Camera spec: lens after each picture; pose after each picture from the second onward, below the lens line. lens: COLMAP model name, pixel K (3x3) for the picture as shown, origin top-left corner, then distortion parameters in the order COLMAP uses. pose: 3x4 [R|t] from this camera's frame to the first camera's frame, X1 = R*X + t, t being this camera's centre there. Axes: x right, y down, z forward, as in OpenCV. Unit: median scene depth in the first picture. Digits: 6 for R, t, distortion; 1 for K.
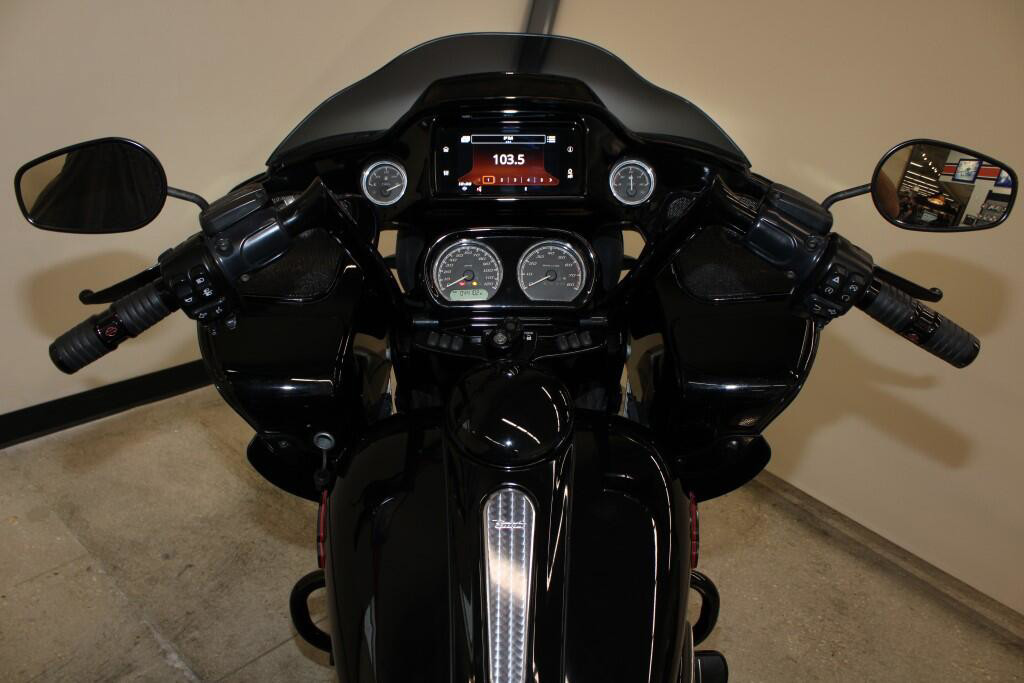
lens RADIAL K [[837.7, 0, 504.6], [0, 837.7, 352.0], [0, 0, 1]] dist [-0.161233, 0.132853]
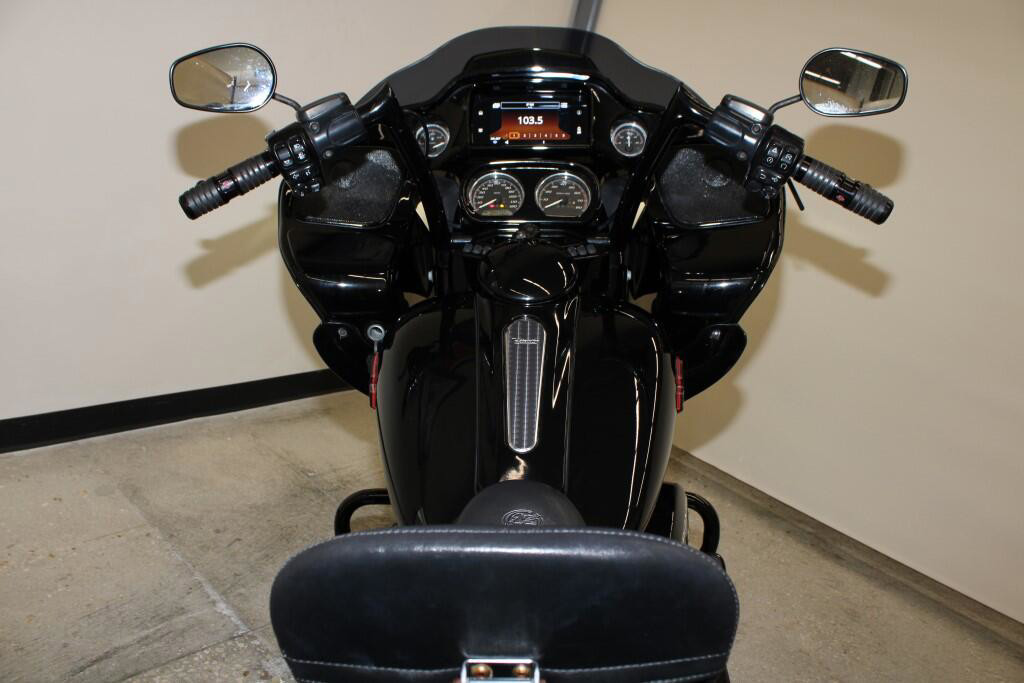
lens RADIAL K [[837.7, 0, 504.6], [0, 837.7, 352.0], [0, 0, 1]] dist [-0.161233, 0.132853]
pose [[0.999223, 0.006289, -0.038902, 0.011224], [-0.012314, 0.987576, -0.156657, 0.204896], [0.037433, 0.157014, 0.986887, -0.121428]]
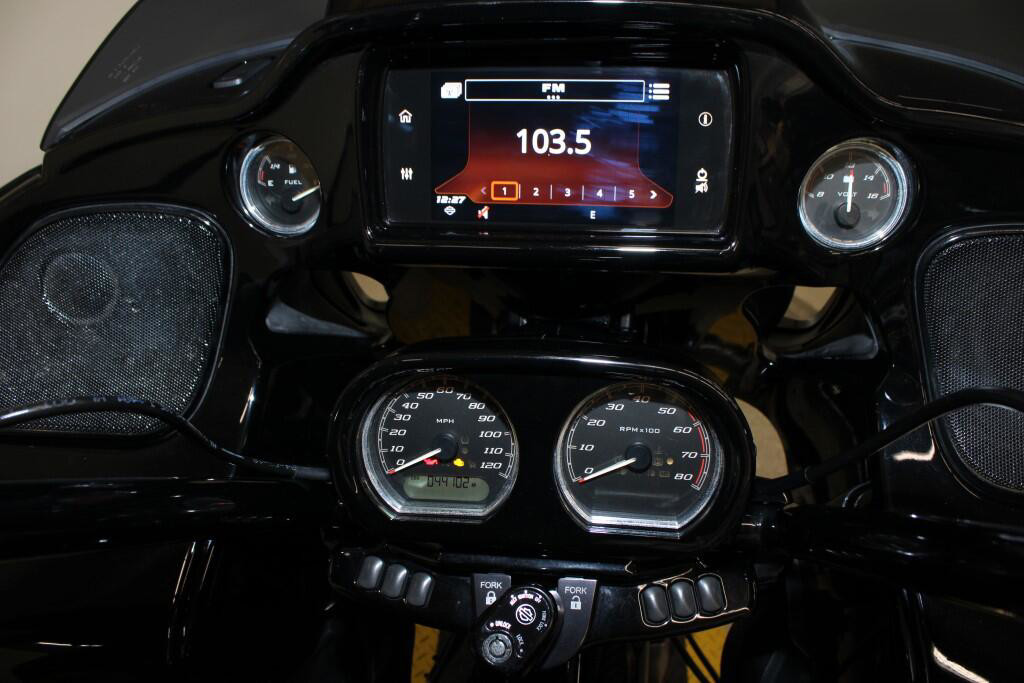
lens RADIAL K [[837.7, 0, 504.6], [0, 837.7, 352.0], [0, 0, 1]] dist [-0.161233, 0.132853]
pose [[0.988139, 0.043016, -0.147413, 0.030391], [-0.004251, 0.967259, 0.253756, -0.154166], [0.153502, -0.250120, 0.955969, 0.377344]]
